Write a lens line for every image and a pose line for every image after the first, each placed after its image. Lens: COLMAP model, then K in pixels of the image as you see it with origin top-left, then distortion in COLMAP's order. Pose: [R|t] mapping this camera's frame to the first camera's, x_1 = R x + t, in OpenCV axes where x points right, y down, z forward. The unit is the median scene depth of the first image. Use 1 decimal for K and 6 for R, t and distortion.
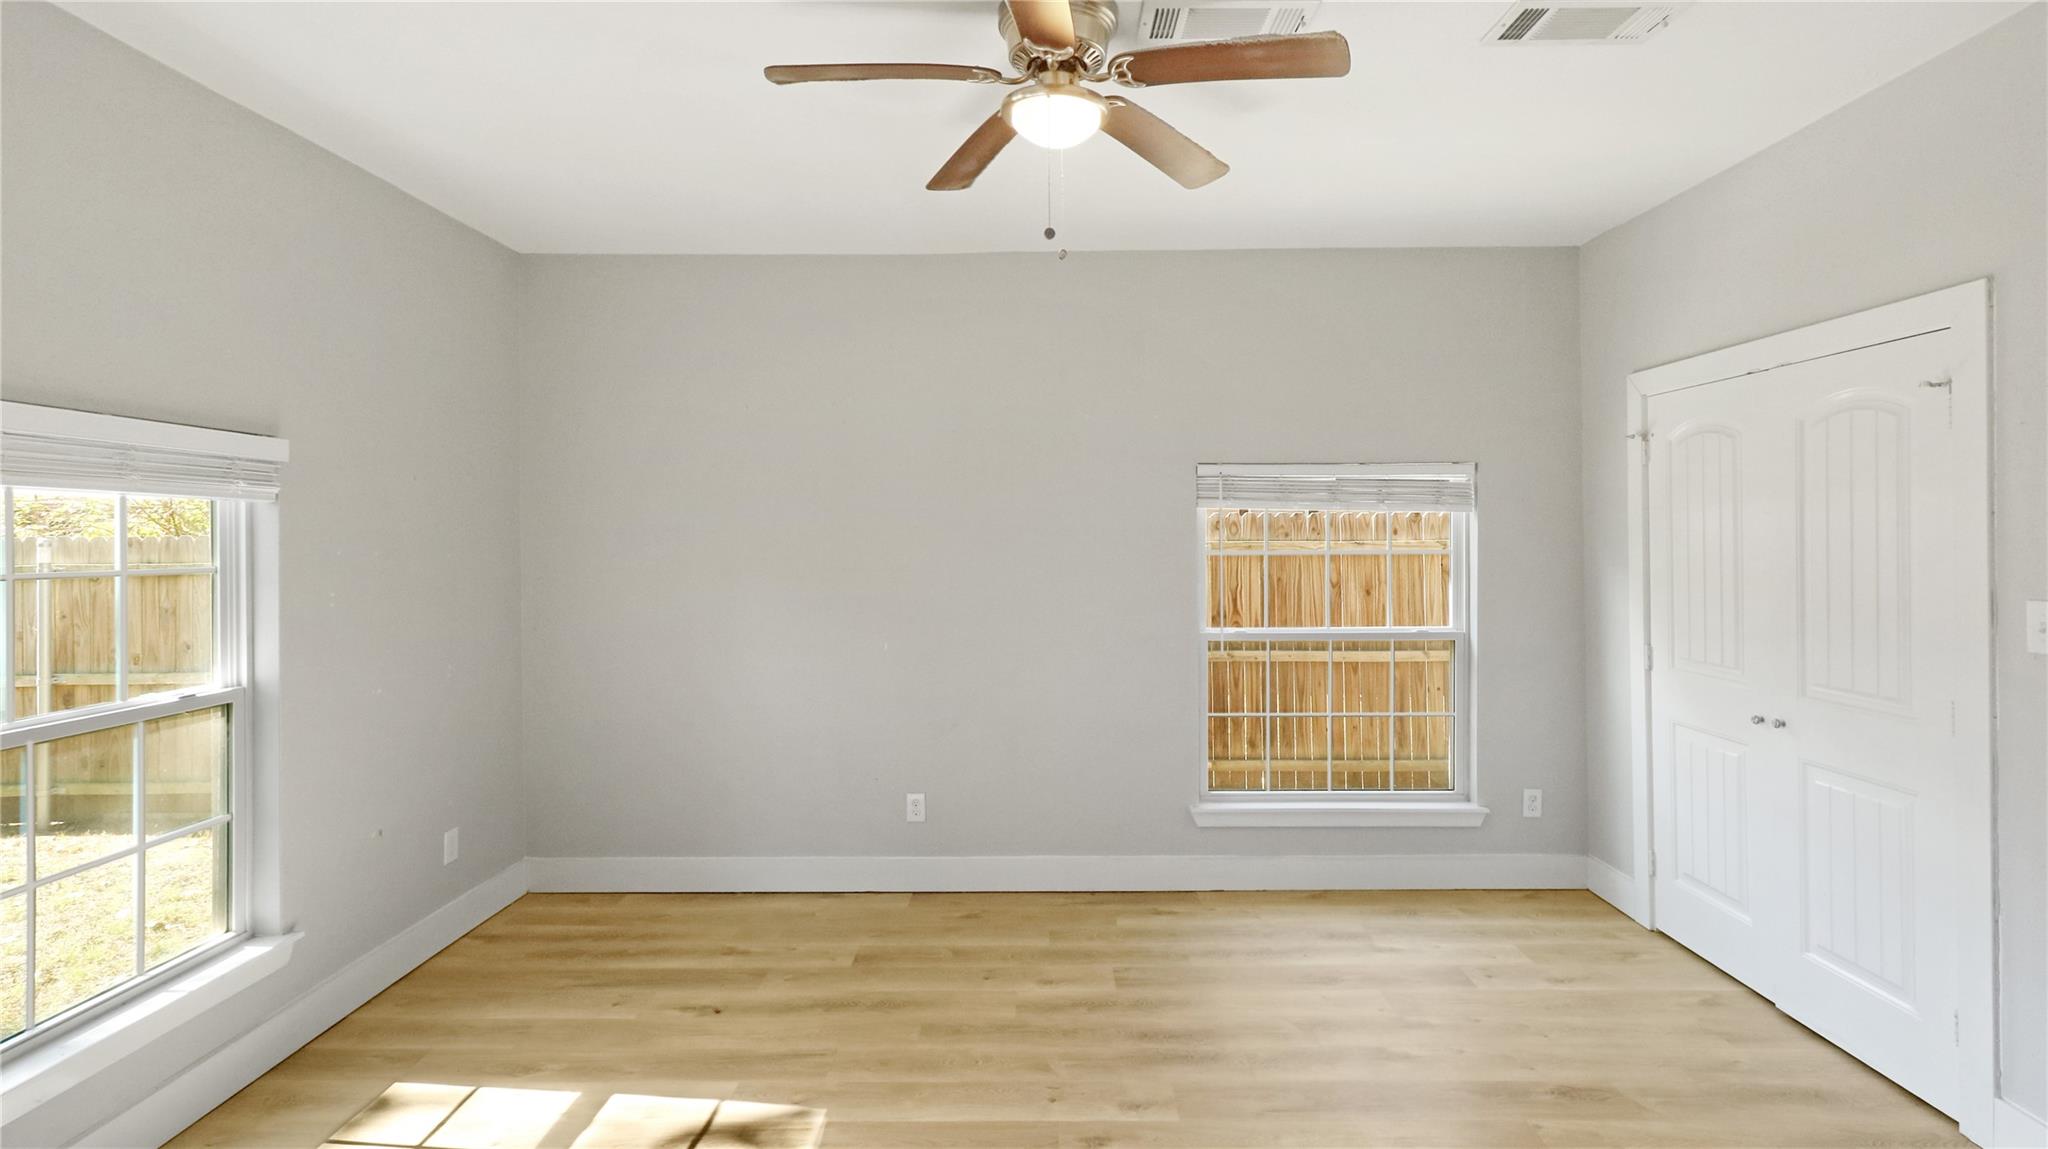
lens RADIAL K [[976.2, 0, 1027.4], [0, 976.2, 530.1], [0, 0, 1]] dist [-0.002862, 0.008000]
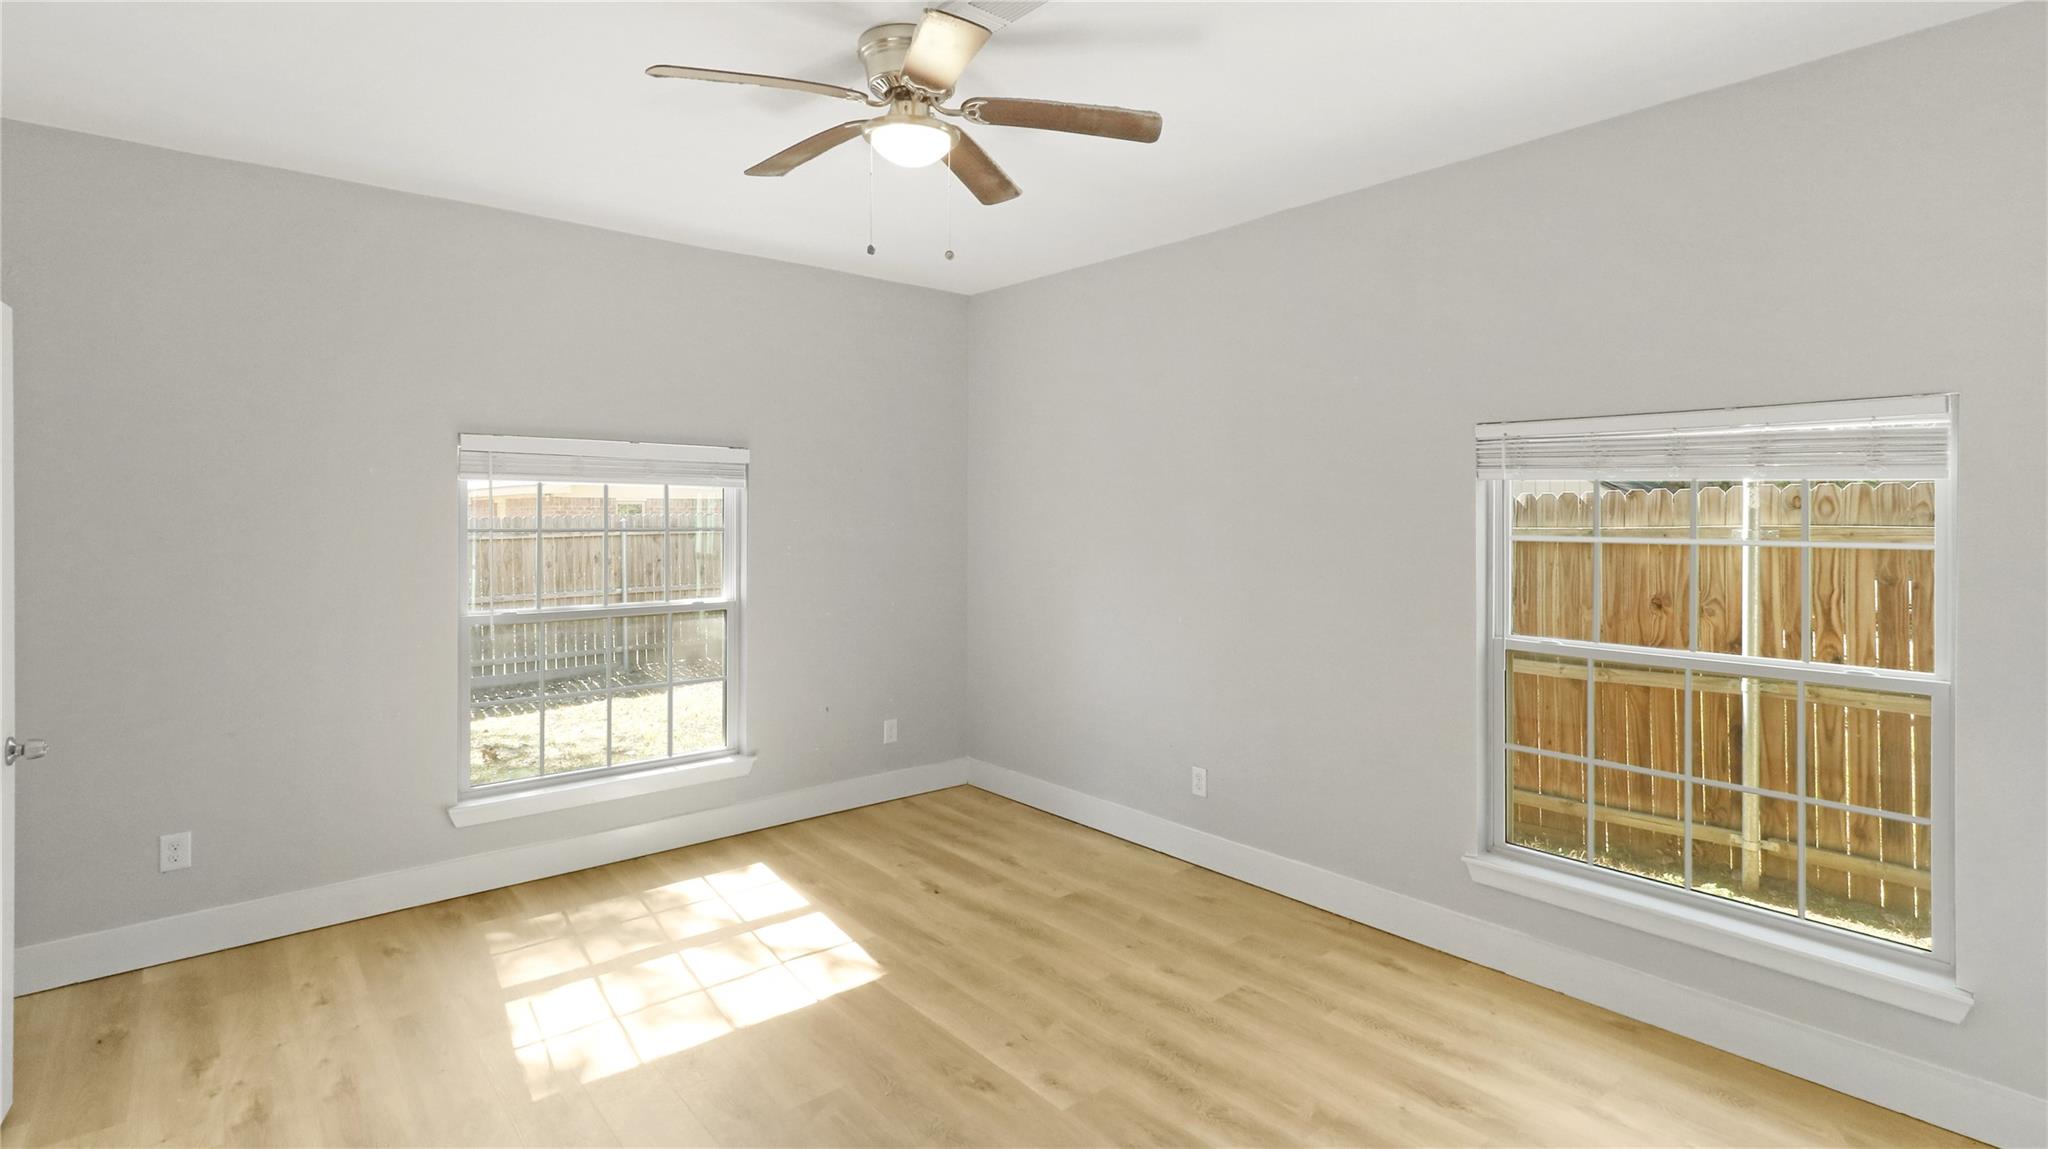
lens RADIAL K [[985.6, 0, 1036.2], [0, 985.6, 498.1], [0, 0, 1]] dist [0.004143, 0.002277]
pose [[0.655988, -0.004265, -0.754759, 0.648003], [-0.003464, 0.999956, -0.008661, 0.000330], [0.754763, 0.008296, 0.655945, 0.238598]]
